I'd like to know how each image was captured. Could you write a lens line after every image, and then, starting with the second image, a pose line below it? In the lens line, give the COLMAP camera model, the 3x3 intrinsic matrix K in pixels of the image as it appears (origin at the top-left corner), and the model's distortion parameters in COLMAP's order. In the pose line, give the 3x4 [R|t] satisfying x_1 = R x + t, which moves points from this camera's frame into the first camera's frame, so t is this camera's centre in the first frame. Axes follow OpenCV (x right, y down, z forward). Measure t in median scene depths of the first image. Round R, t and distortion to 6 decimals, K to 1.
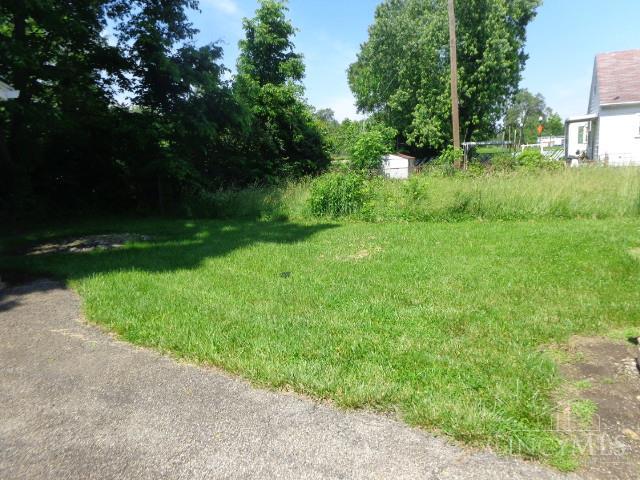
lens RADIAL K [[479.4, 0, 317.3], [0, 479.4, 244.8], [0, 0, 1]] dist [-0.000614, 0.003145]
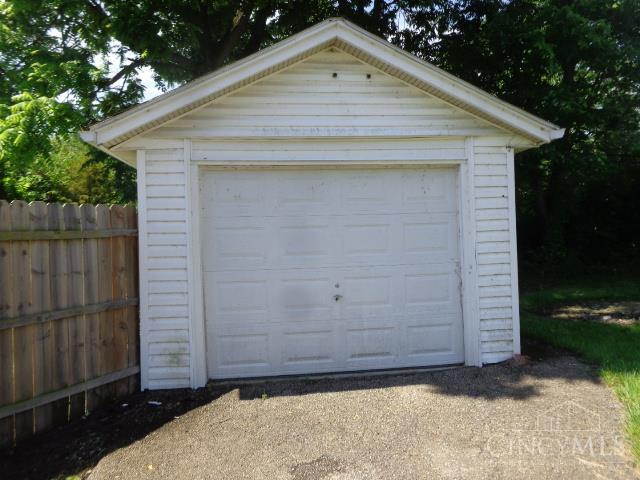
lens RADIAL K [[479.4, 0, 316.7], [0, 479.4, 242.1], [0, 0, 1]] dist [-0.000614, 0.003145]
pose [[0.535390, 0.030633, -0.844049, -0.087835], [-0.123745, 0.991403, -0.042512, -0.022944], [0.835491, 0.127207, 0.534578, 0.134808]]
